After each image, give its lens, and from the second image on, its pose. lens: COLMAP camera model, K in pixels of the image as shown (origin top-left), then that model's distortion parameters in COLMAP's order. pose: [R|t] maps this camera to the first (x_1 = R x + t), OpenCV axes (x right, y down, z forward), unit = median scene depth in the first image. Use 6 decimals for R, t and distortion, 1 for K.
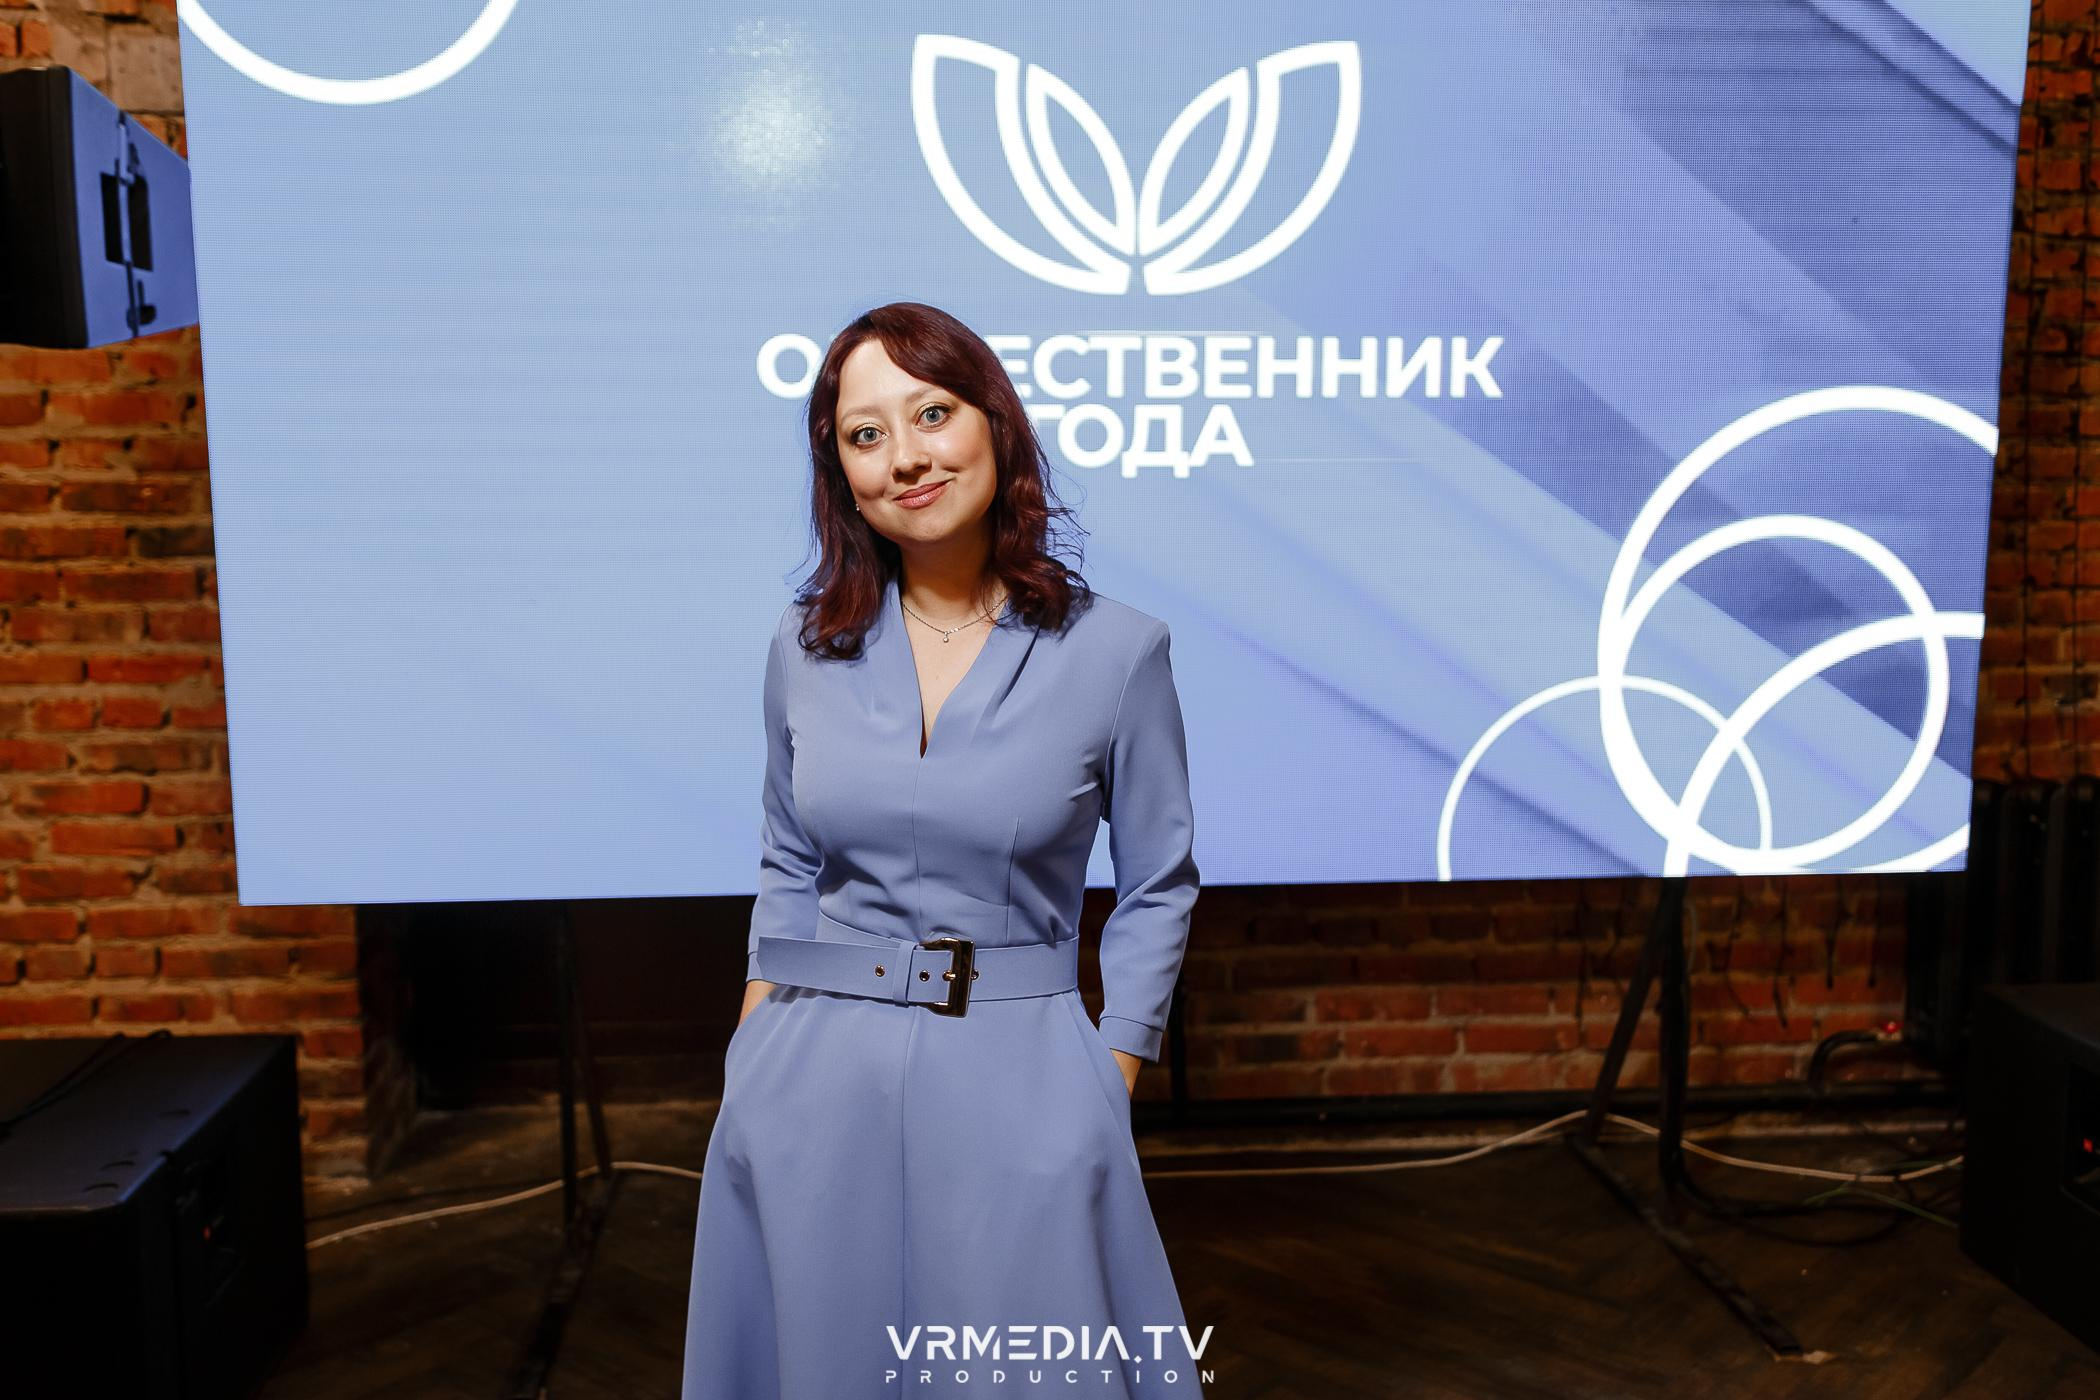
lens RADIAL K [[1705.8, 0, 1045.2], [0, 1705.8, 731.9], [0, 0, 1]] dist [0.006736, -0.003404]
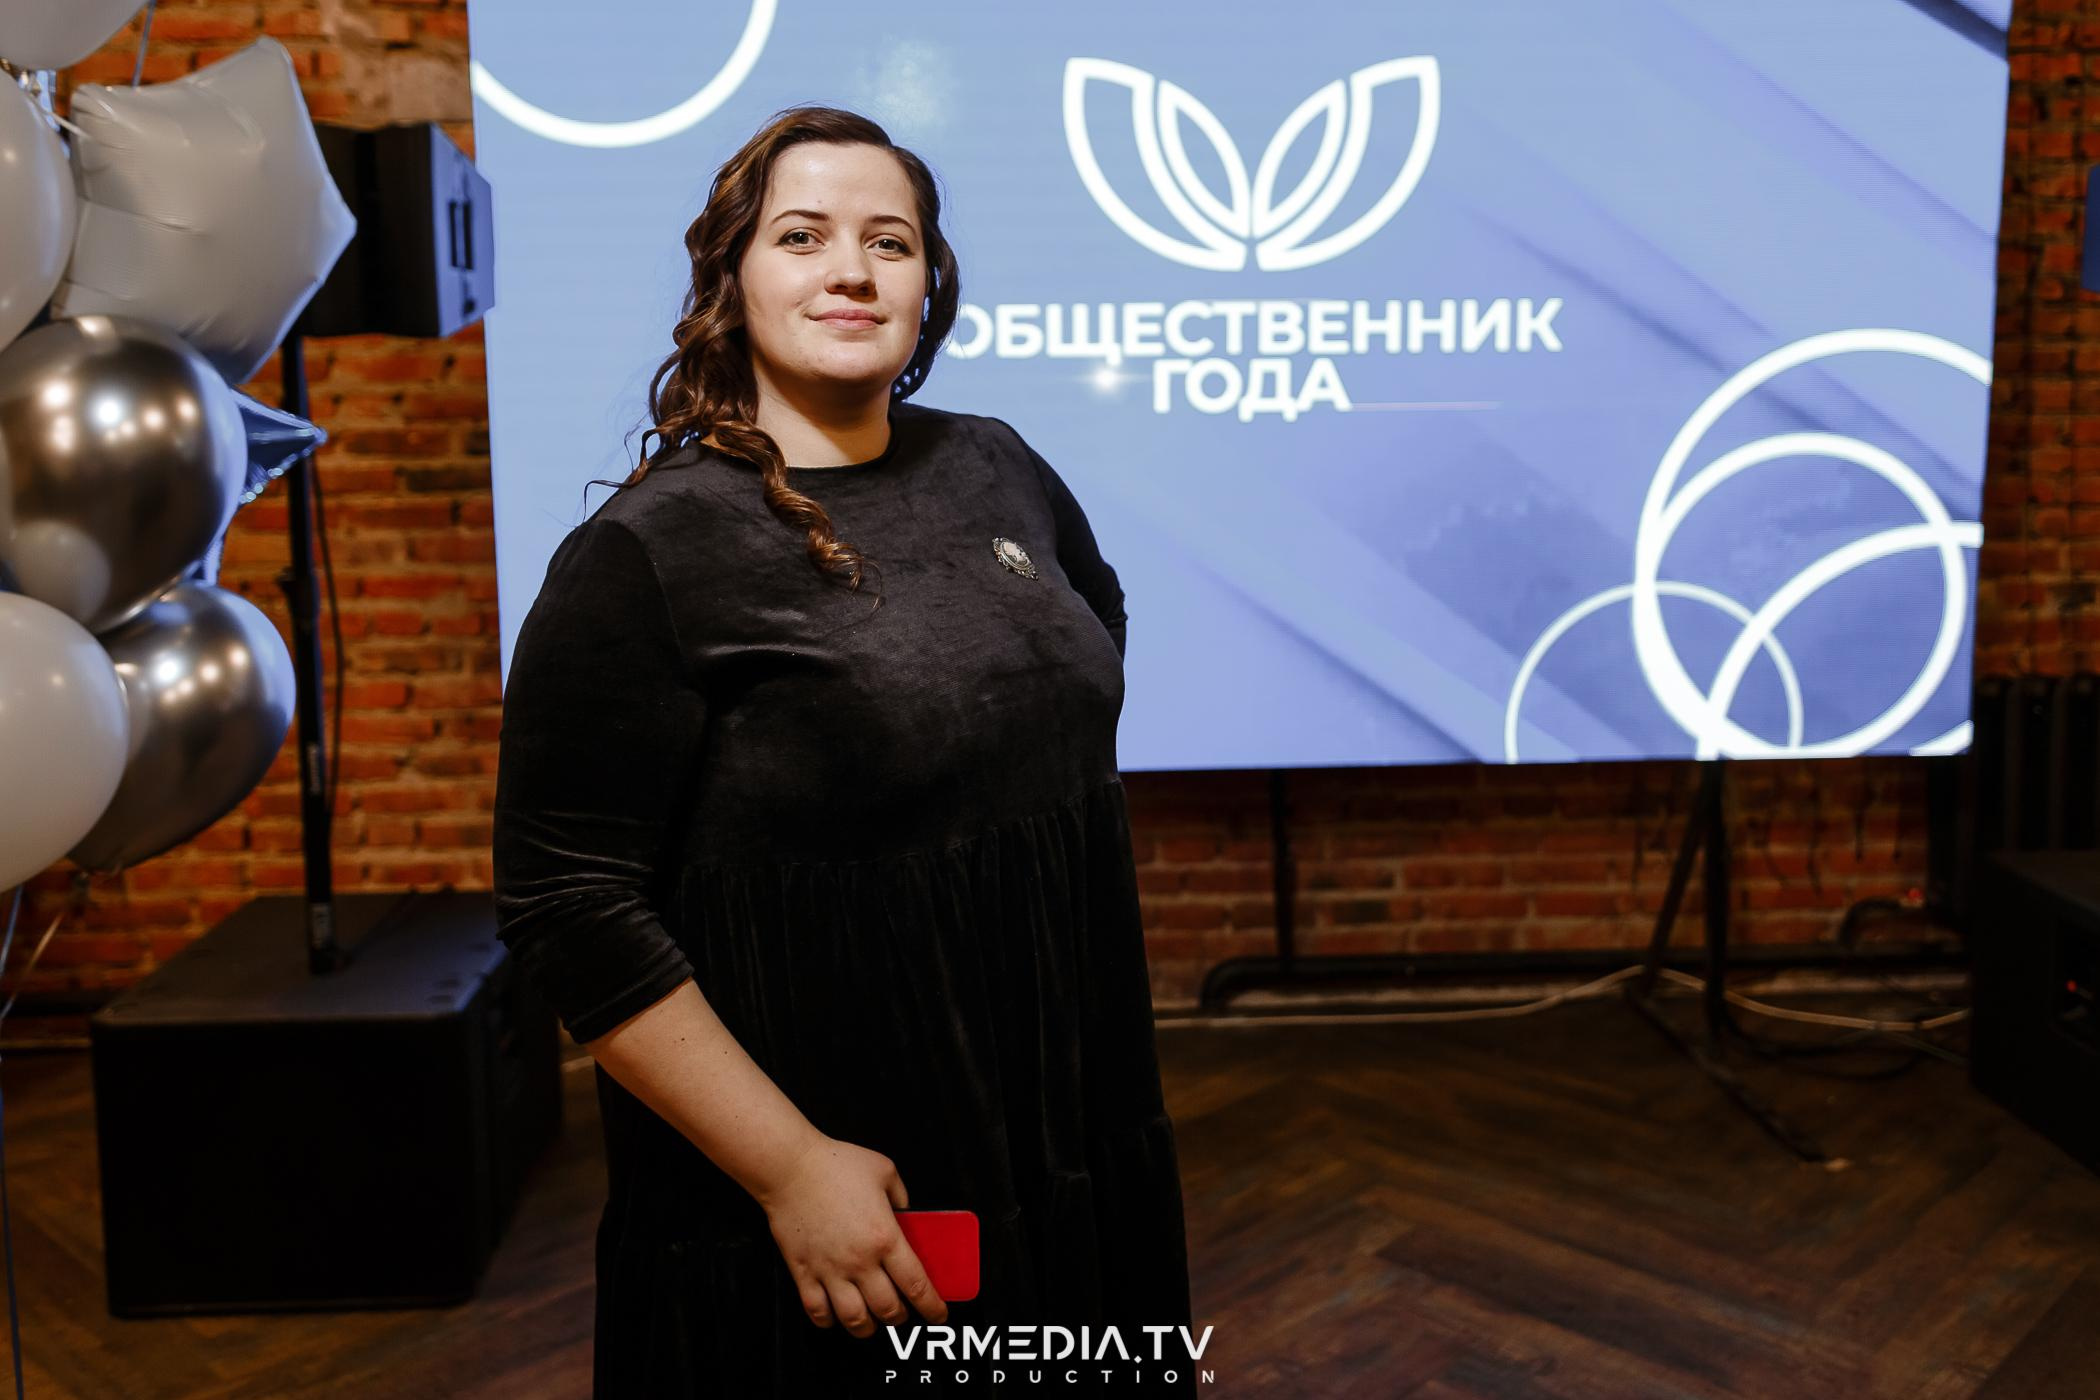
lens RADIAL K [[1681.3, 0, 1055.1], [0, 1681.3, 621.4], [0, 0, 1]] dist [-0.005805, 0.010198]
pose [[0.999331, -0.004568, -0.036290, -0.036124], [0.004044, 0.999887, -0.014483, 0.006254], [0.036352, 0.014326, 0.999236, -0.150118]]
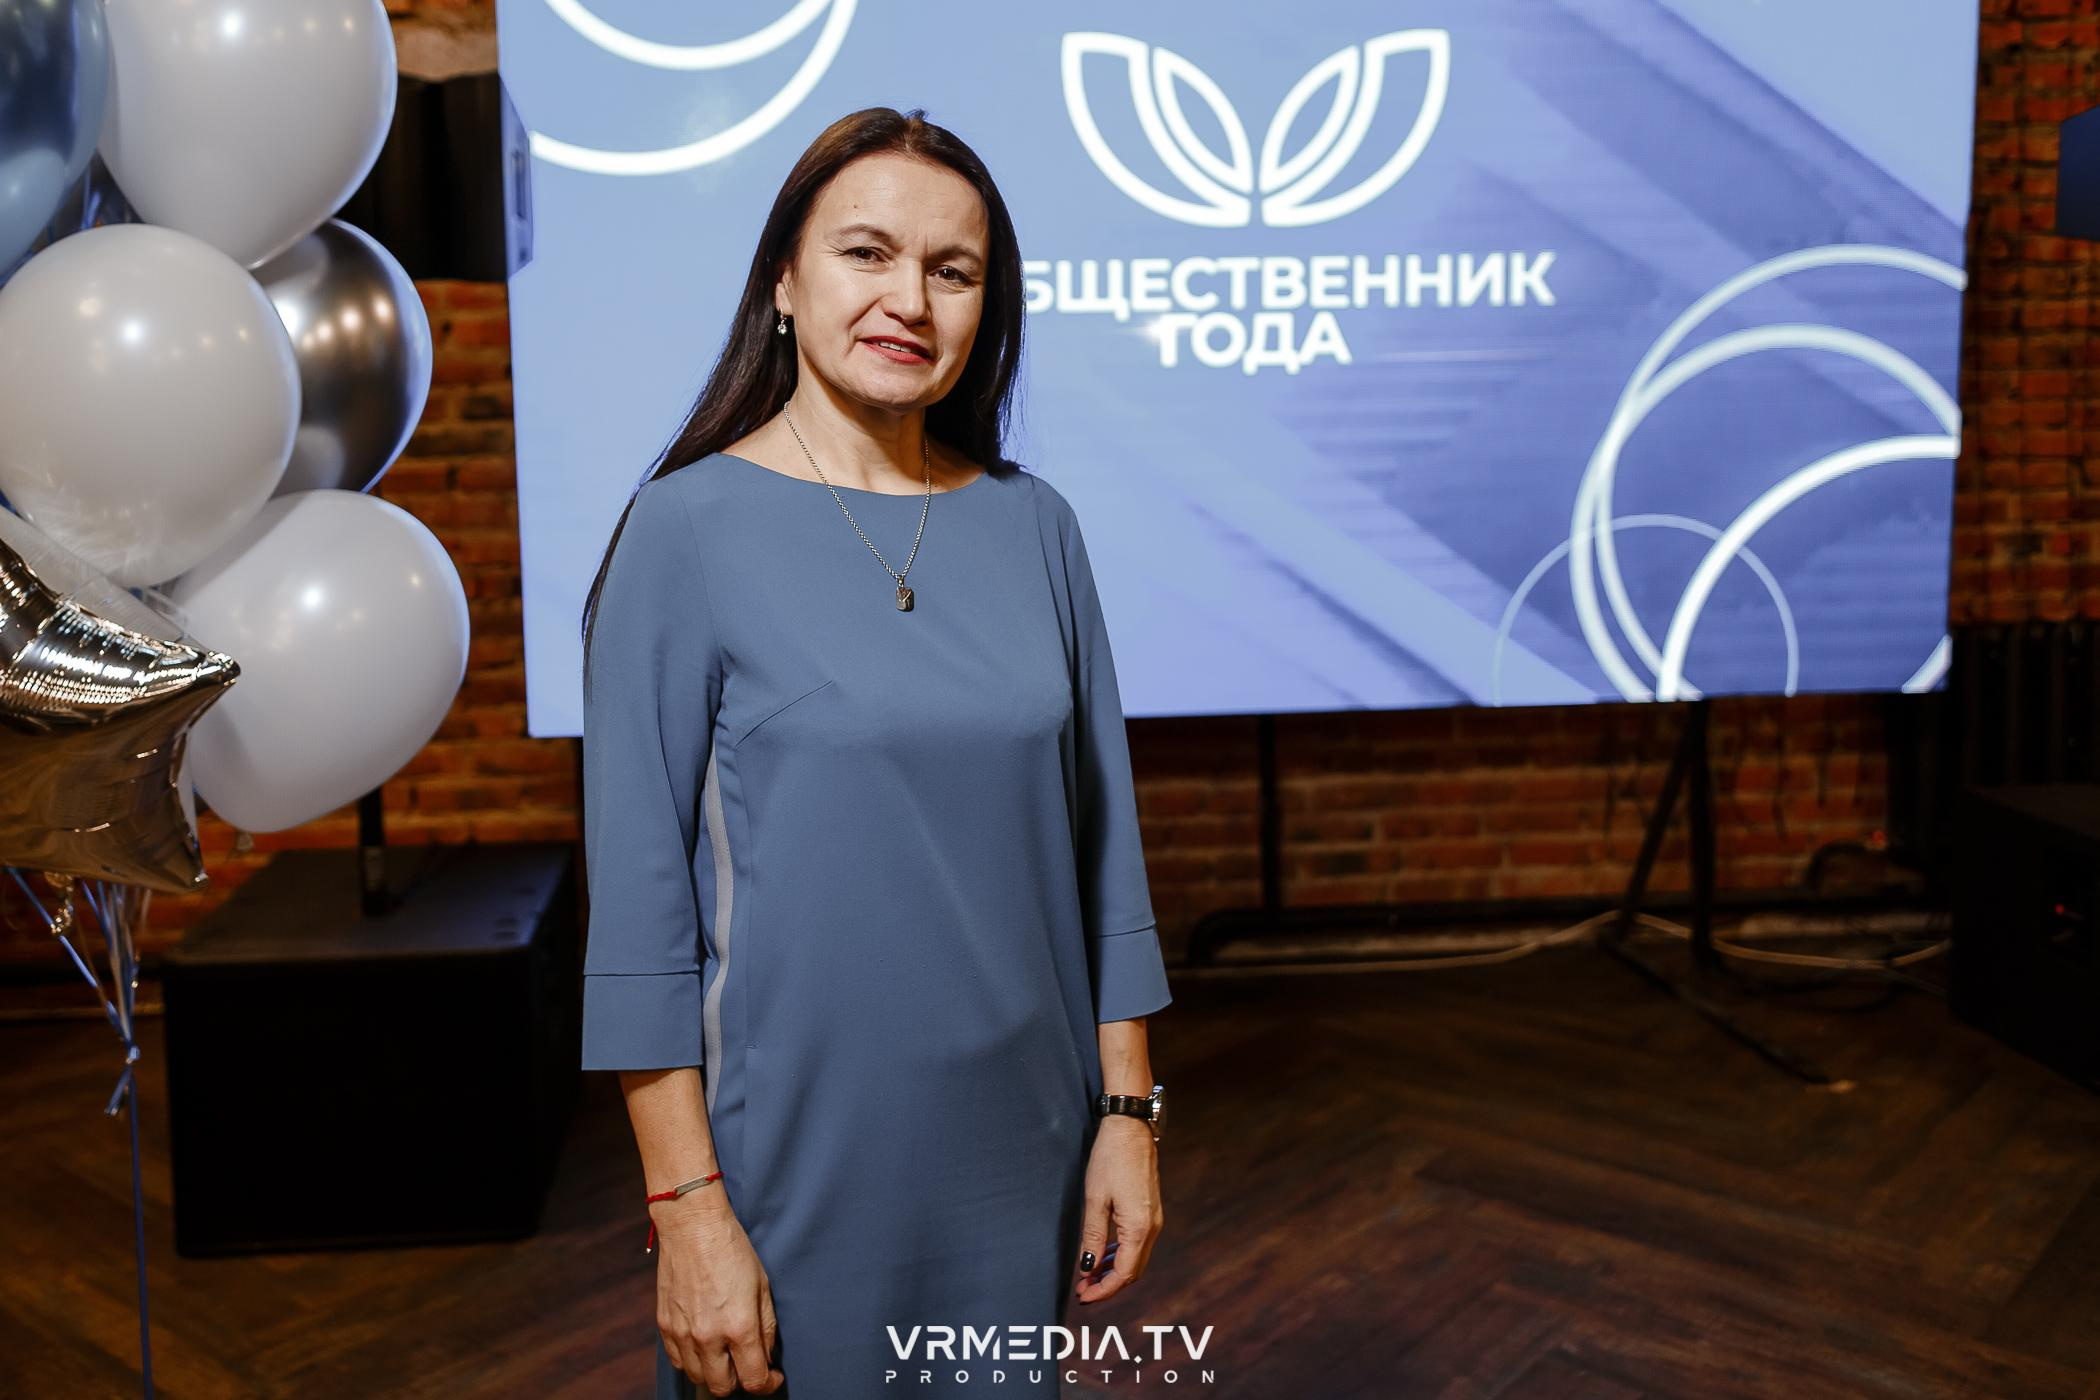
lens RADIAL K [[1692.6, 0, 929.0], [0, 1692.6, 609.5], [0, 0, 1]] dist [0.002060, -0.001903]
pose [[0.999792, -0.016861, -0.011475, -0.146912], [0.016501, 0.999389, -0.030800, 0.046259], [0.011988, 0.030604, 0.999460, -0.180624]]
